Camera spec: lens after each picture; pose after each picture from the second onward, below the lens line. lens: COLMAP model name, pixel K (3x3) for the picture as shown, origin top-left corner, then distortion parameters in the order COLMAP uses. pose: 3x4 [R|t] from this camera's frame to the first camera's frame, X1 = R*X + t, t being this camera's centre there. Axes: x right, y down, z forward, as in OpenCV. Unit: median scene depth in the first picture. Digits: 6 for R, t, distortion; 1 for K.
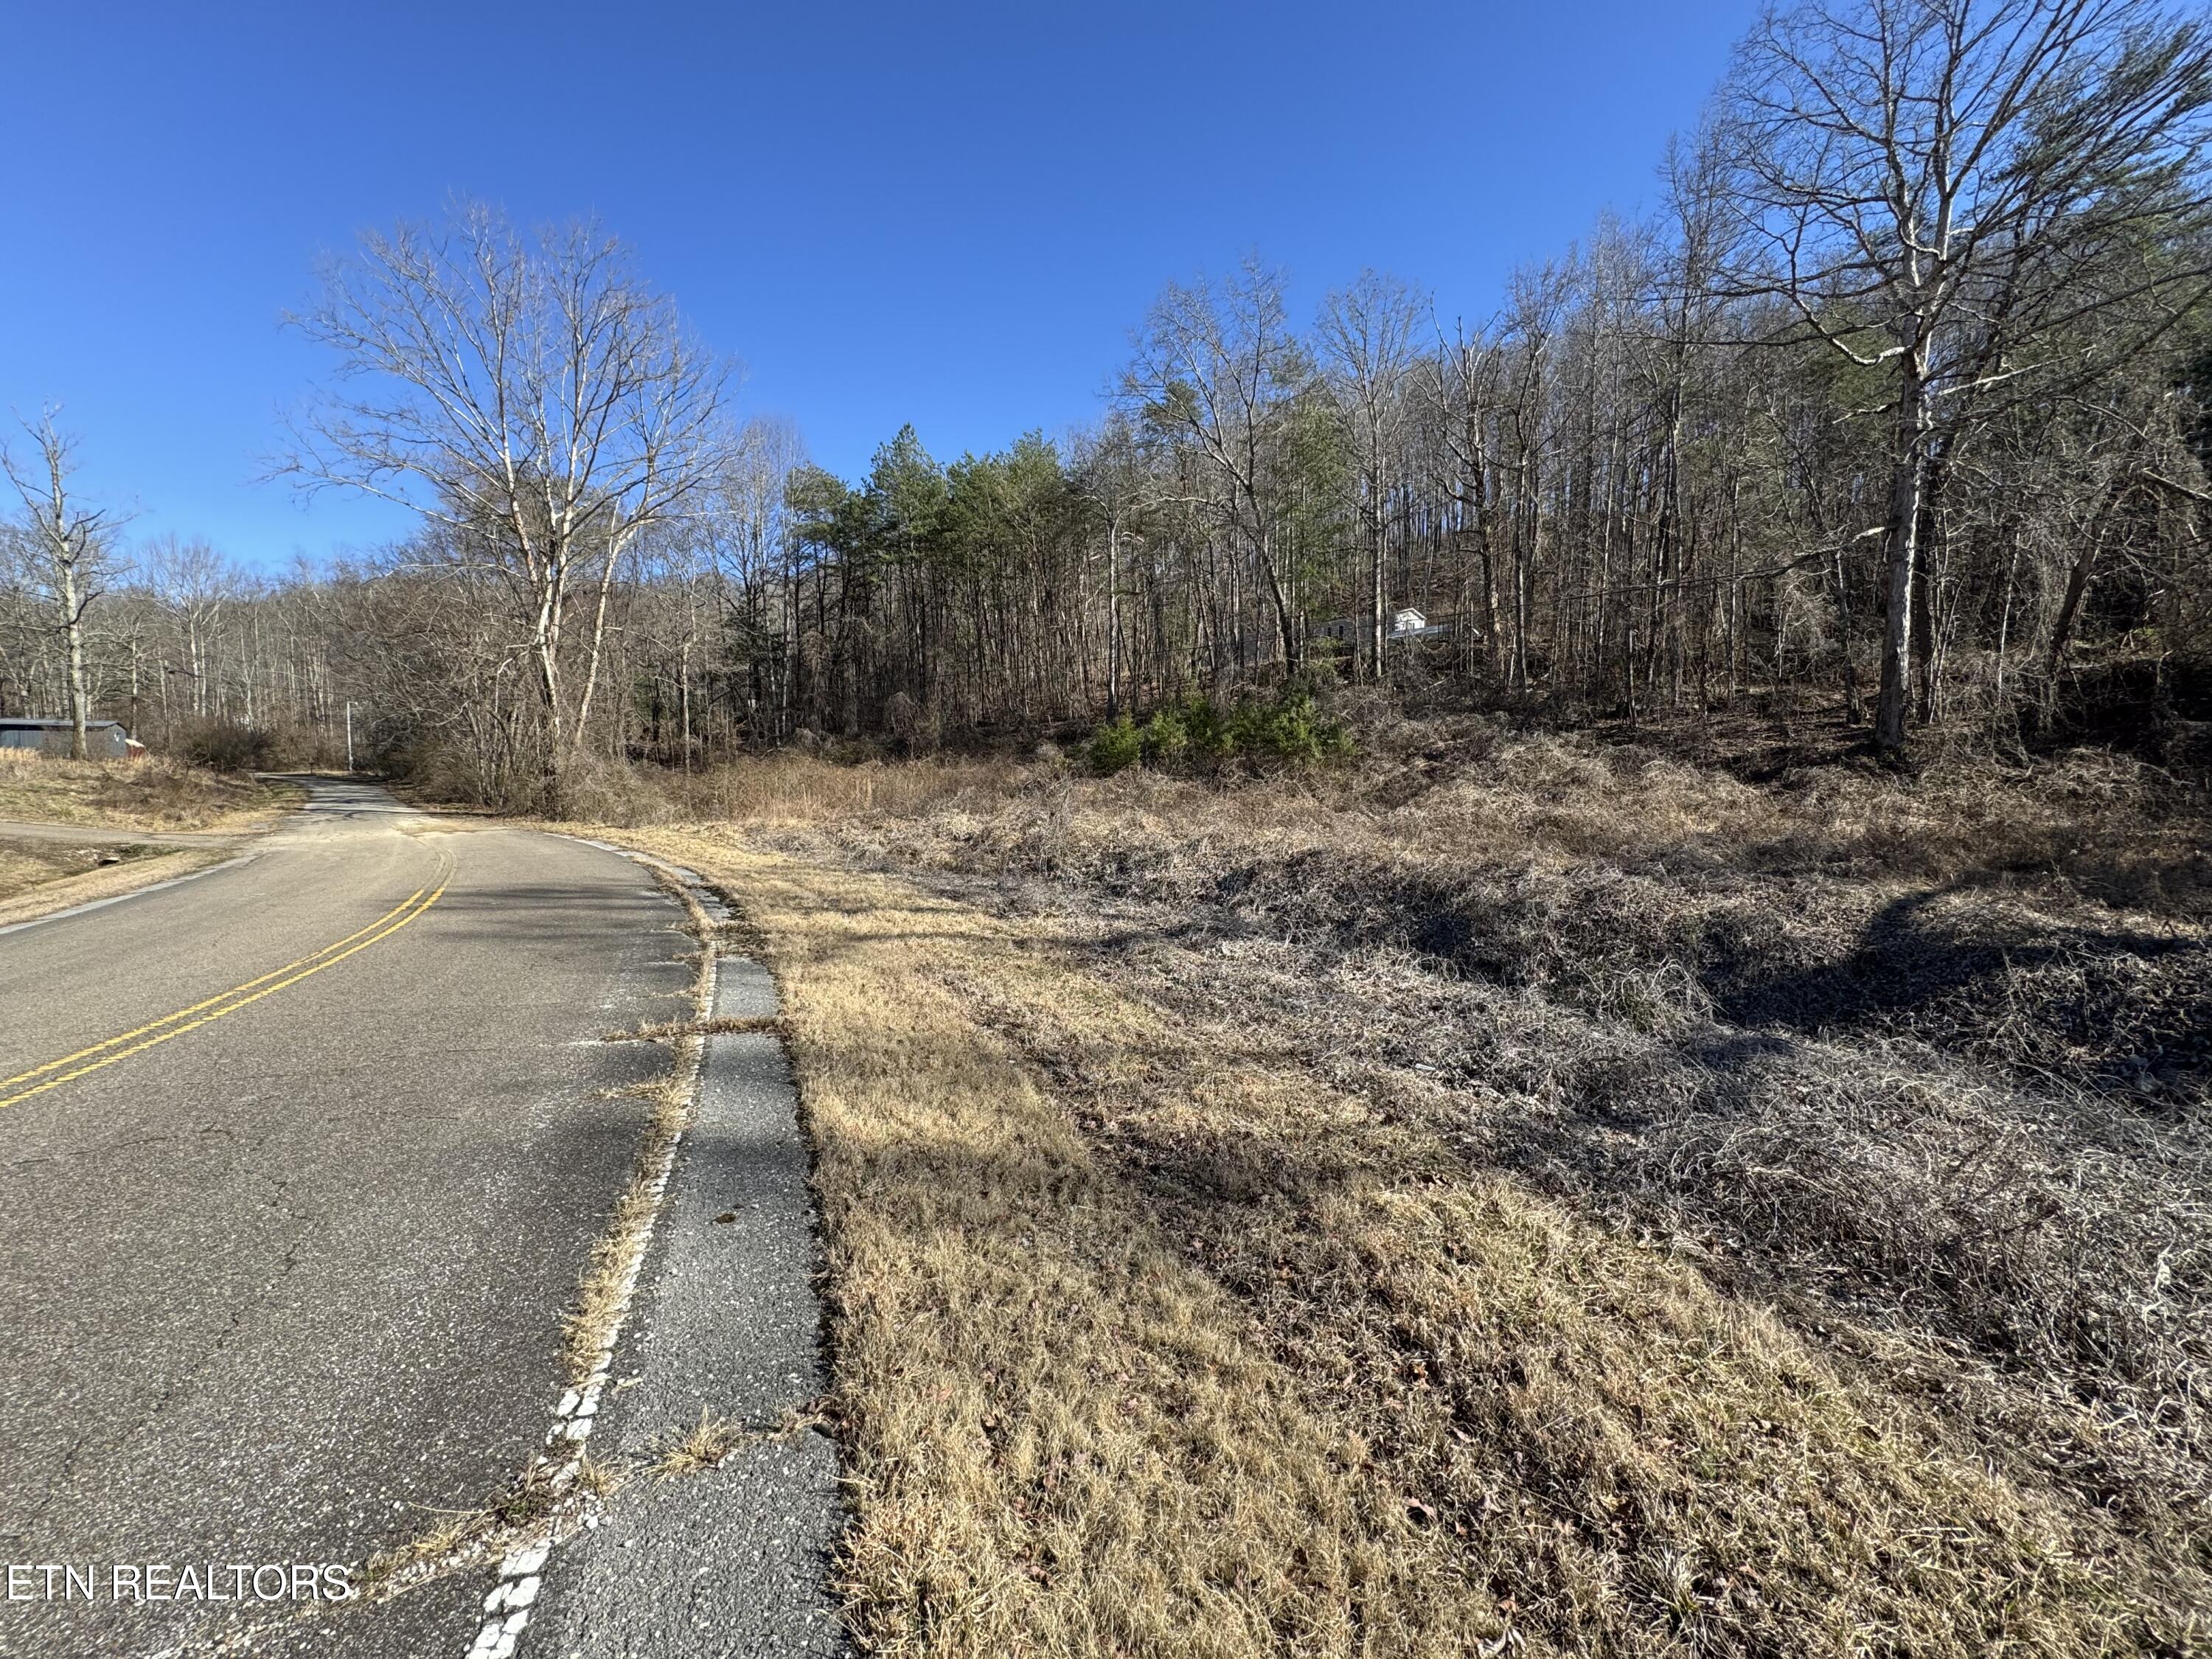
lens RADIAL K [[871.6, 0, 1115.3], [0, 871.6, 825.2], [0, 0, 1]] dist [-0.001716, 0.000124]
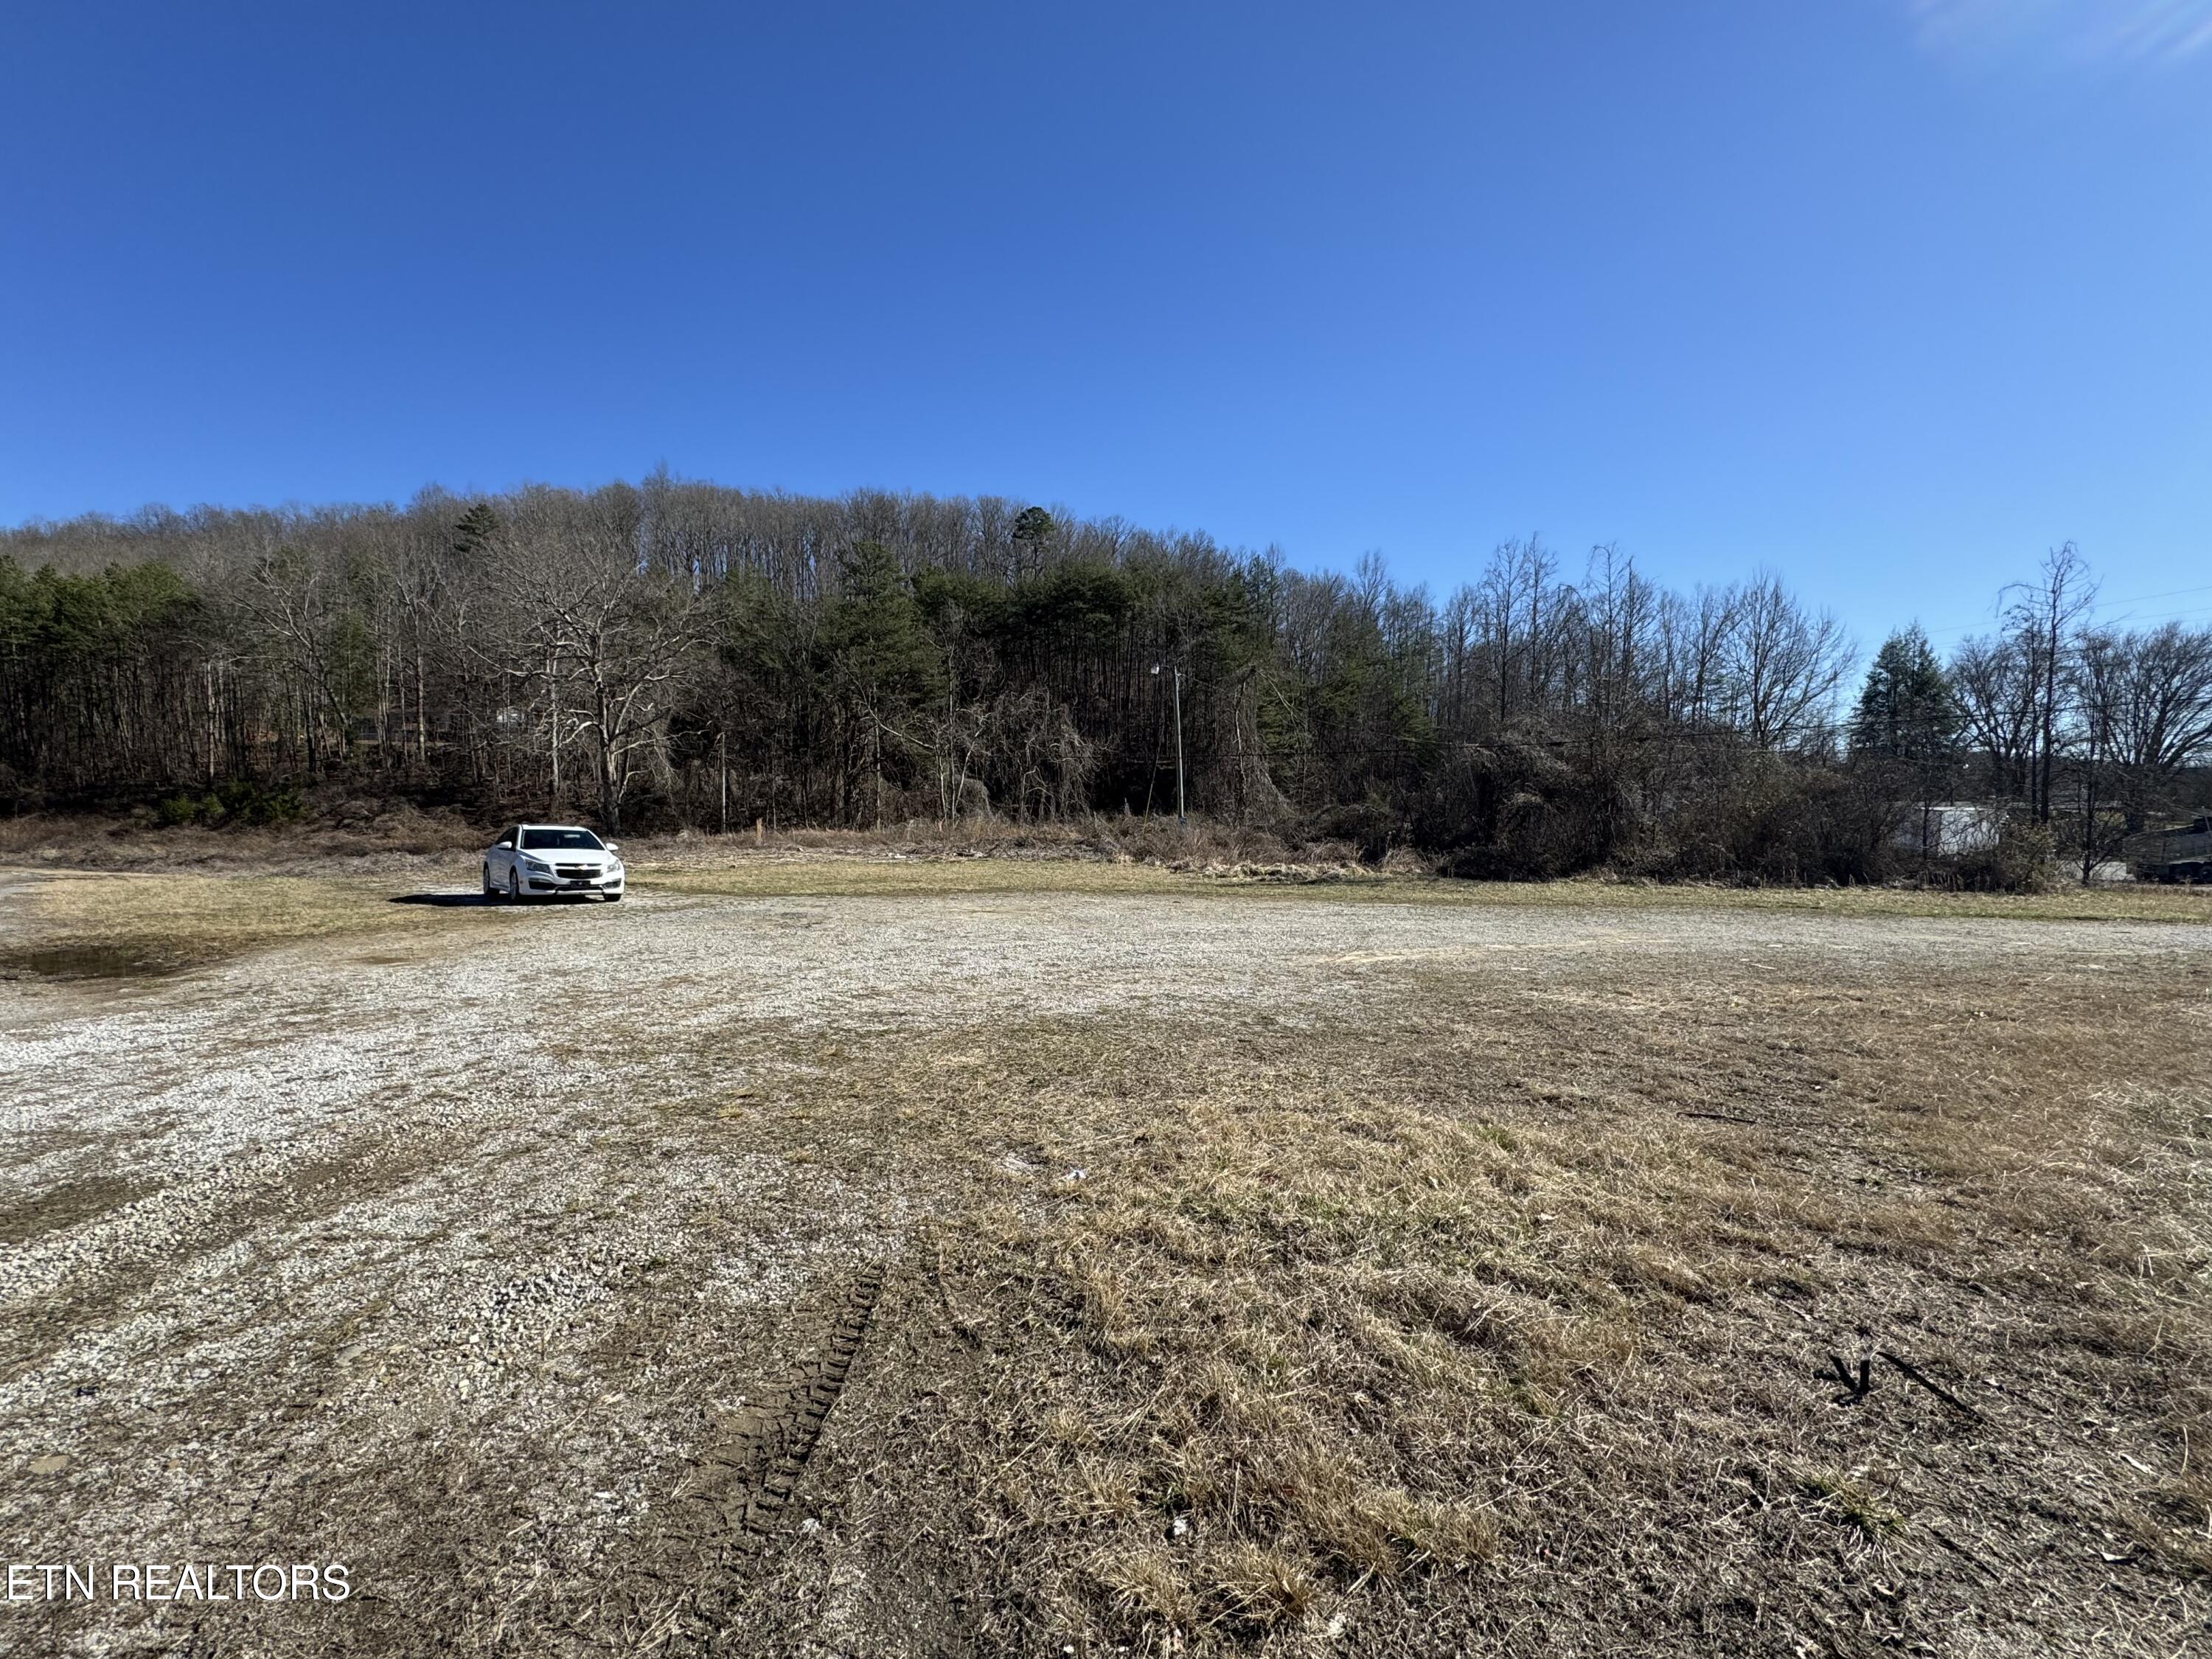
lens RADIAL K [[959.4, 0, 1108.8], [0, 959.4, 831.1], [0, 0, 1]] dist [-0.003892, 0.000906]
pose [[0.809820, -0.015287, 0.586480, 0.370727], [0.033281, 0.999248, -0.019908, 0.051775], [-0.585734, 0.035641, 0.809719, -1.633124]]
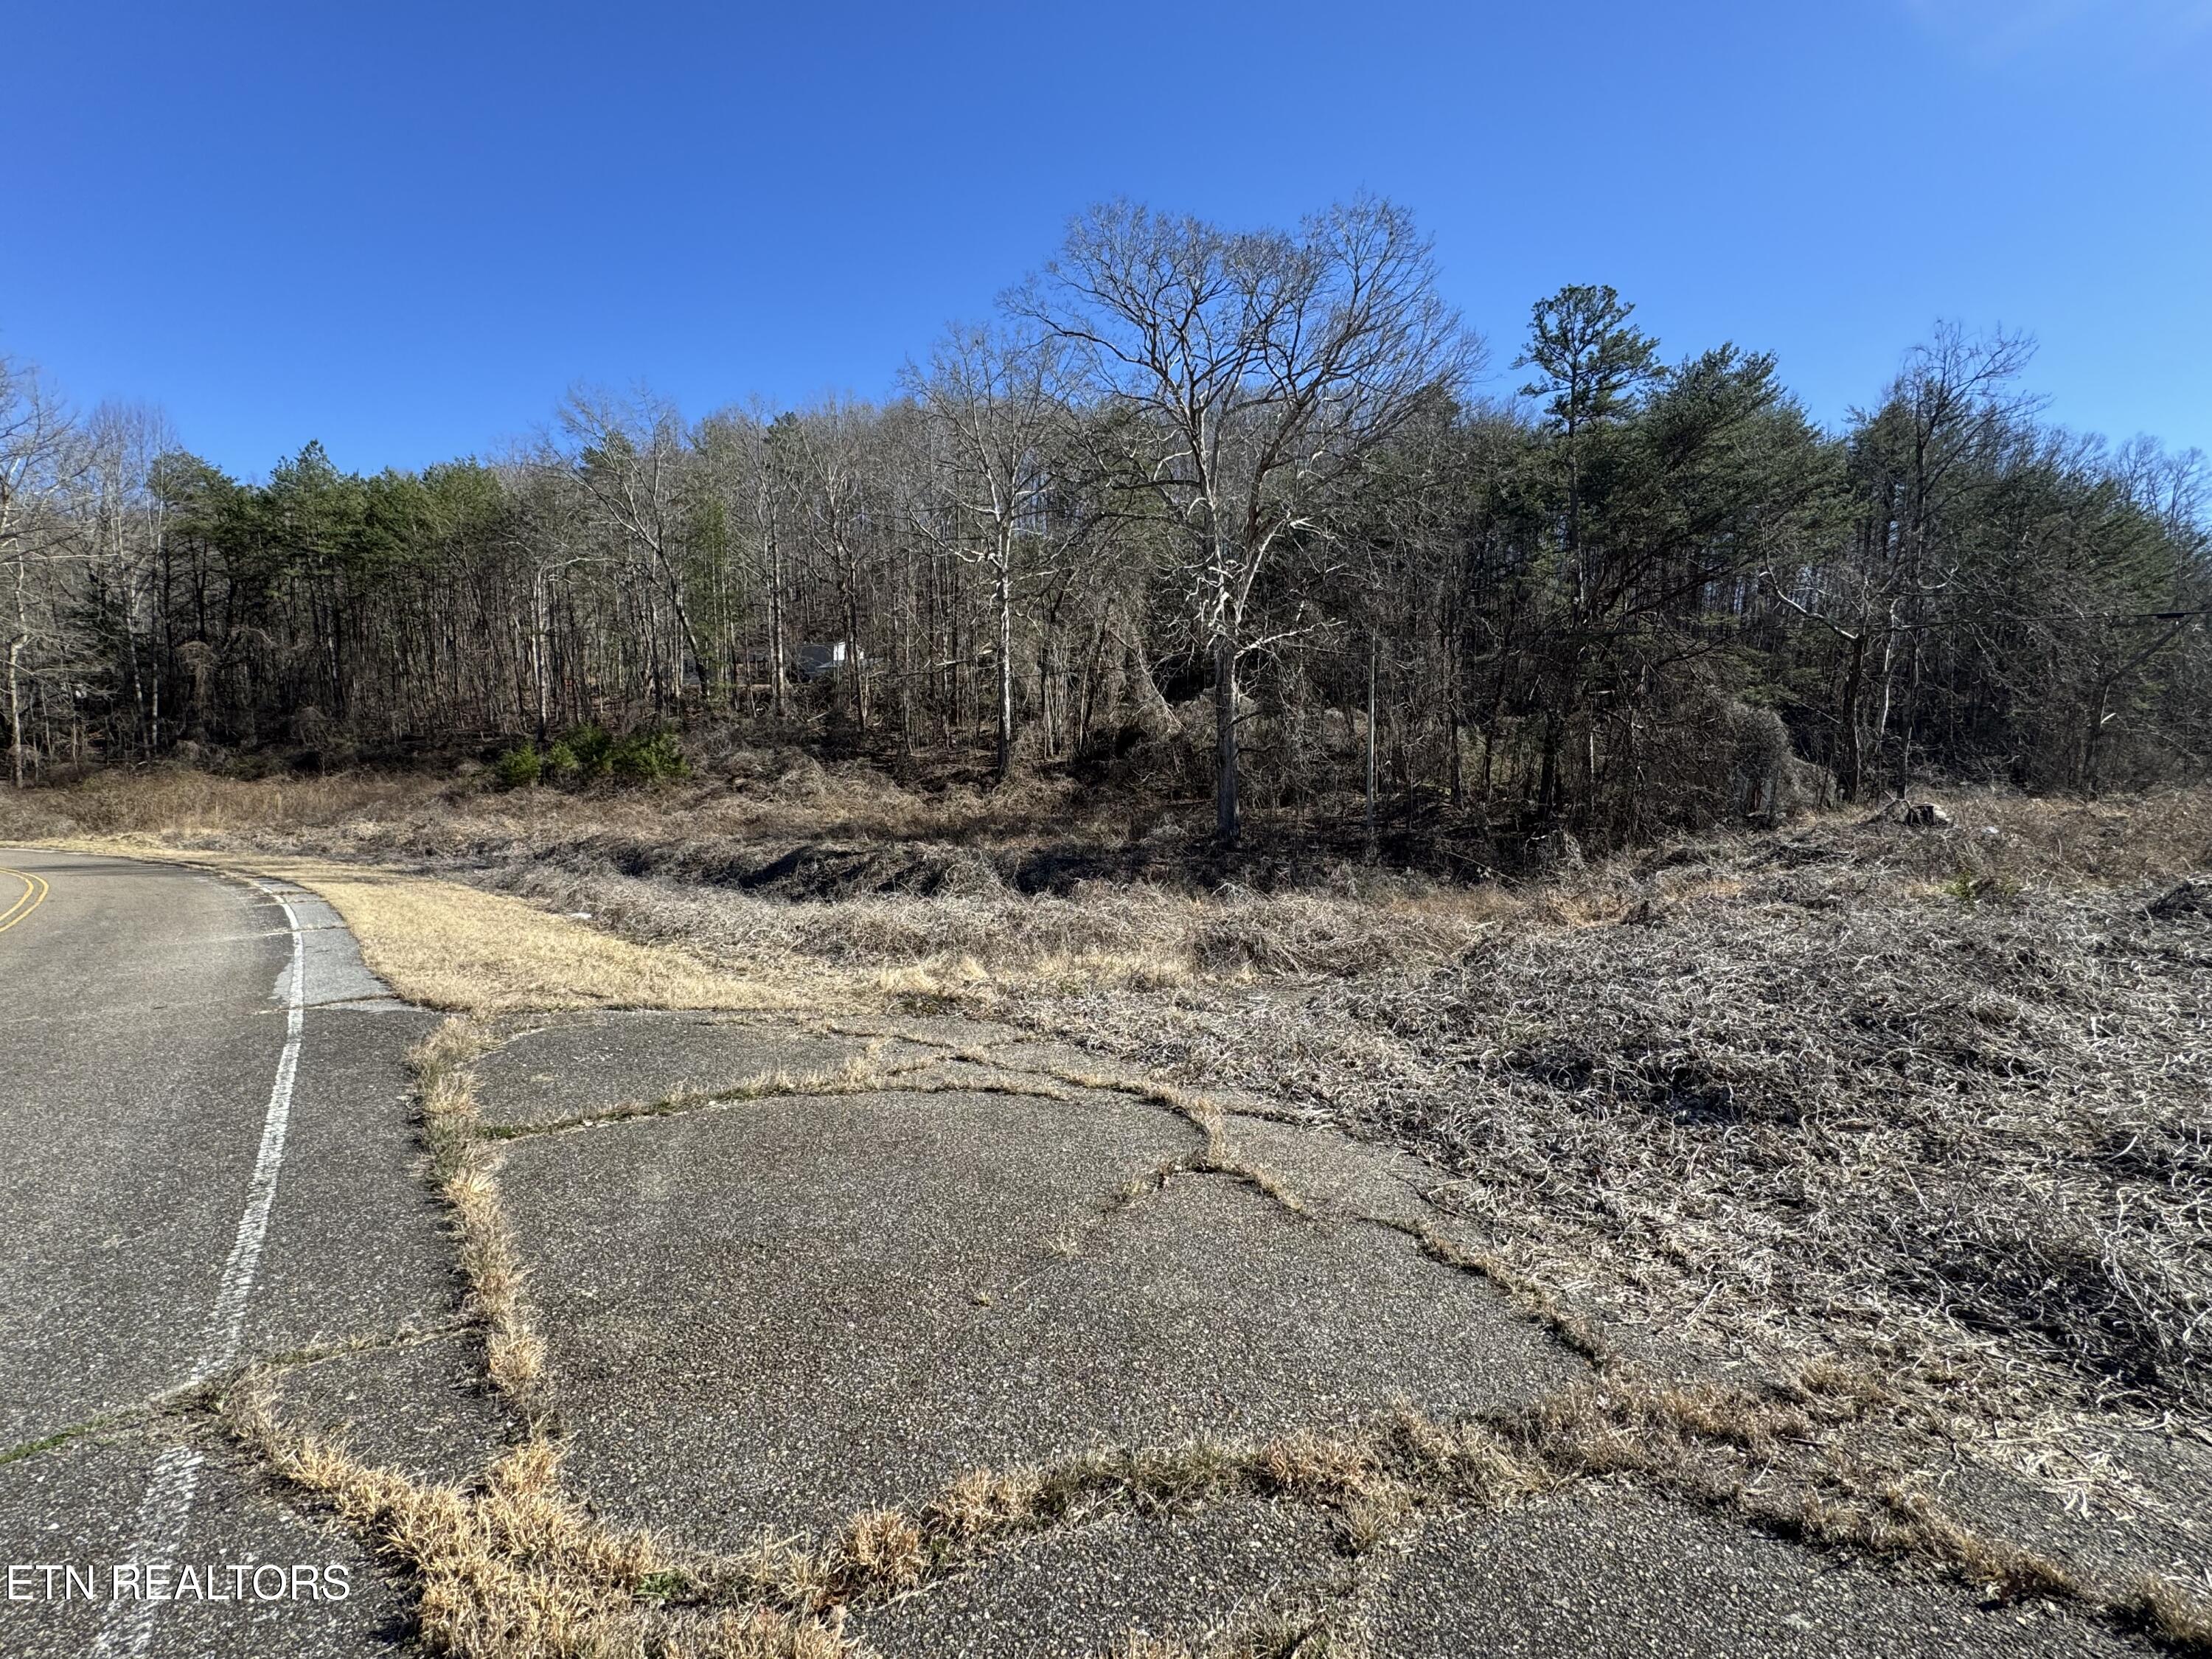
lens RADIAL K [[959.4, 0, 1095.5], [0, 959.4, 814.3], [0, 0, 1]] dist [-0.003892, 0.000906]
pose [[0.902603, -0.020065, 0.430007, 0.141665], [0.026956, 0.999587, -0.009939, 0.014301], [-0.429630, 0.020562, 0.902771, -0.576223]]
